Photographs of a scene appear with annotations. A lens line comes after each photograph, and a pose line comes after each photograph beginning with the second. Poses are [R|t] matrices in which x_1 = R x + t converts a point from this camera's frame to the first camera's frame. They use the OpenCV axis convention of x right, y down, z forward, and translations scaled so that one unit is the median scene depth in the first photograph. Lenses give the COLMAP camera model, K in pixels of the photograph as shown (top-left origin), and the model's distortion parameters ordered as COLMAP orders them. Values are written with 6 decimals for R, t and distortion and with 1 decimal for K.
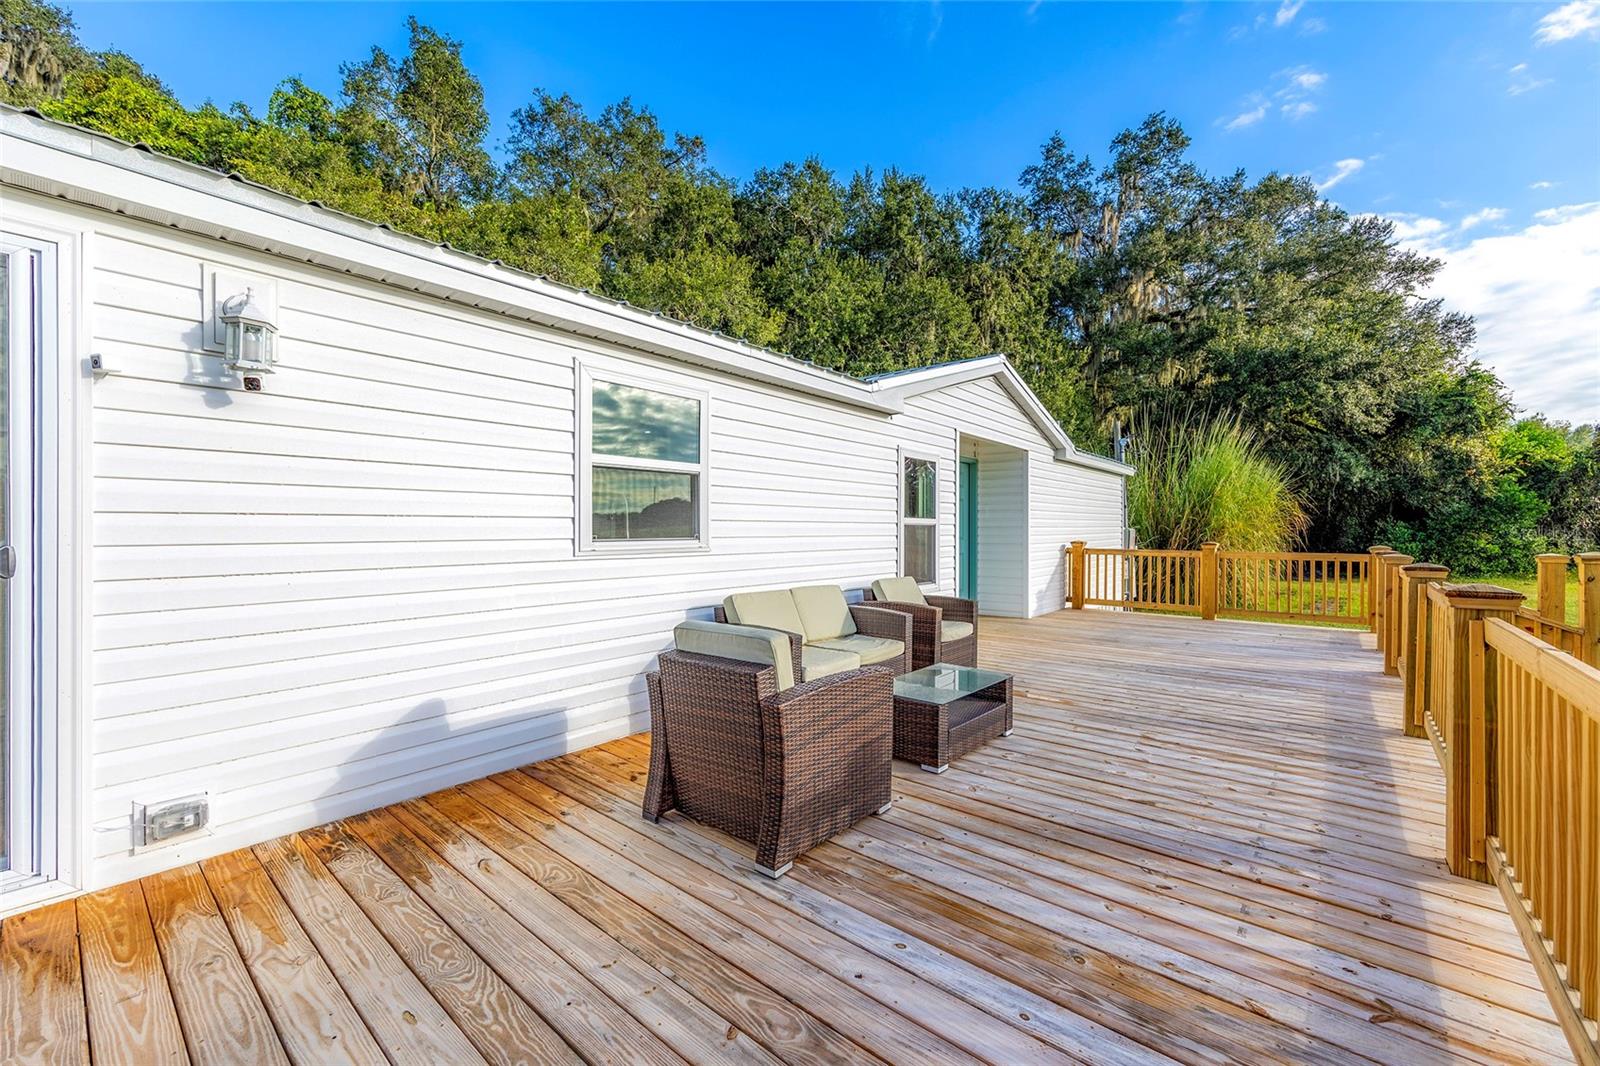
lens RADIAL K [[637.7, 0, 797.4], [0, 637.7, 530.4], [0, 0, 1]] dist [-0.000434, -0.000002]
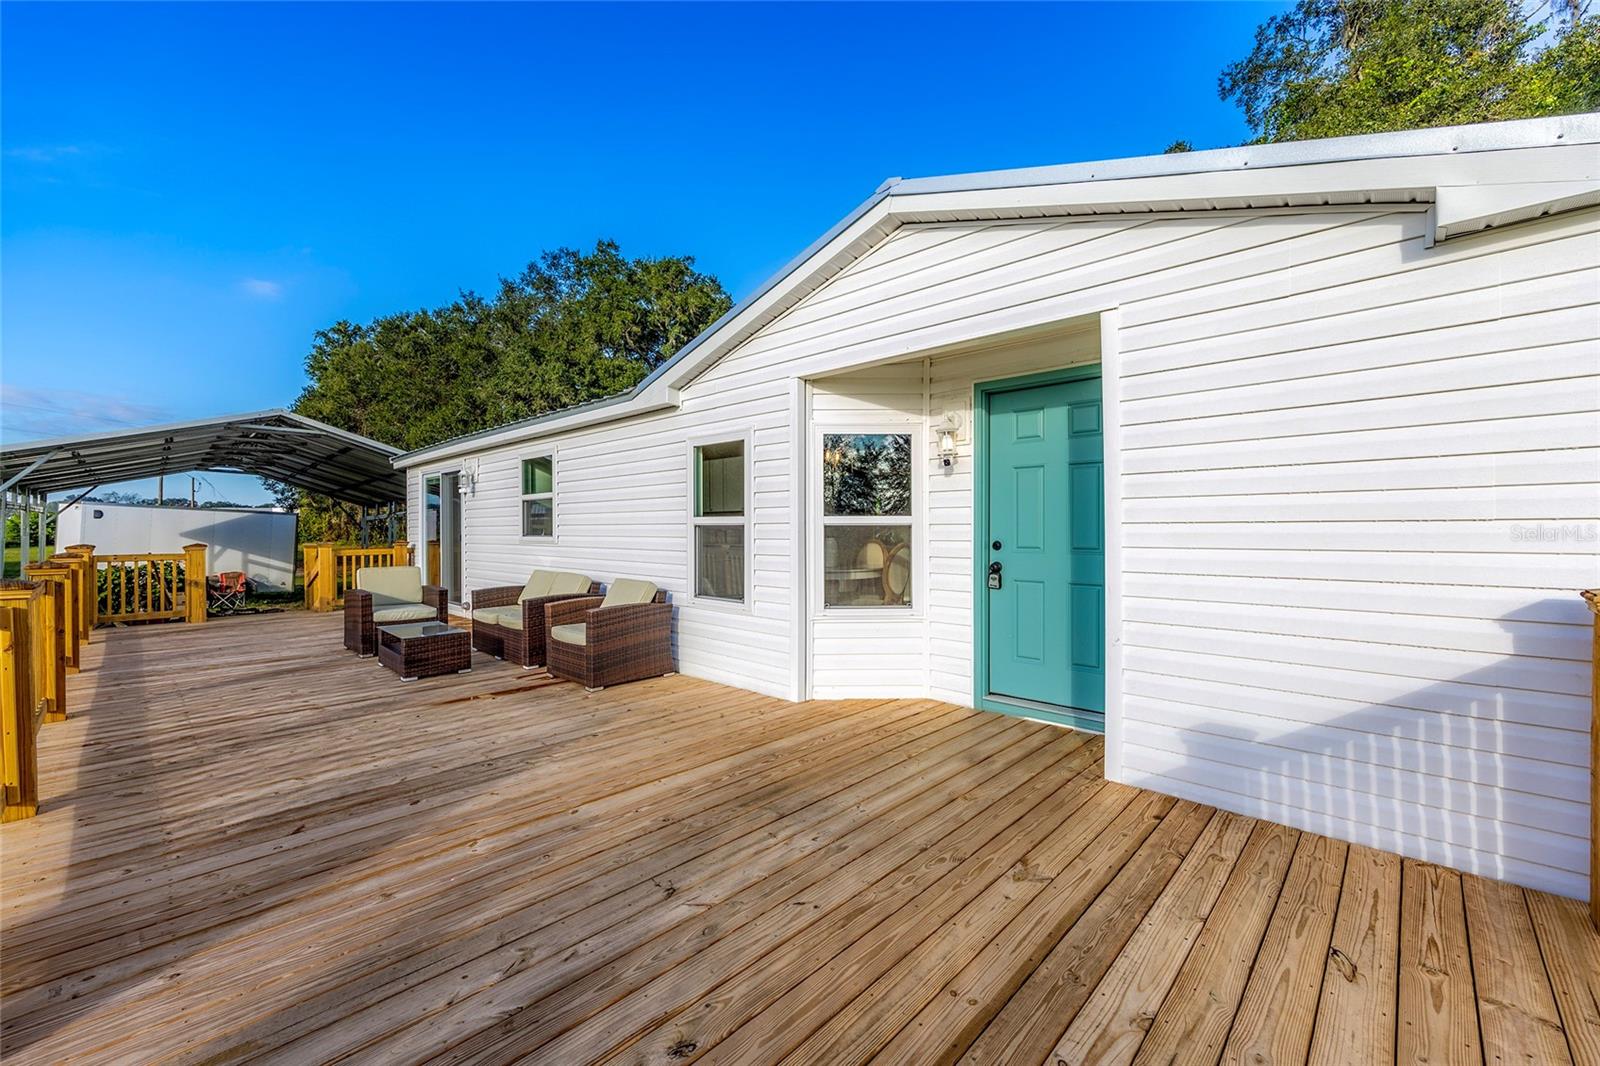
lens RADIAL K [[637.7, 0, 802.2], [0, 637.7, 530.5], [0, 0, 1]] dist [-0.000434, -0.000002]
pose [[-0.061305, 0.005634, -0.998103, 1.022515], [-0.000580, 0.999984, 0.005680, -0.008401], [0.998119, 0.000927, -0.061300, 1.207126]]
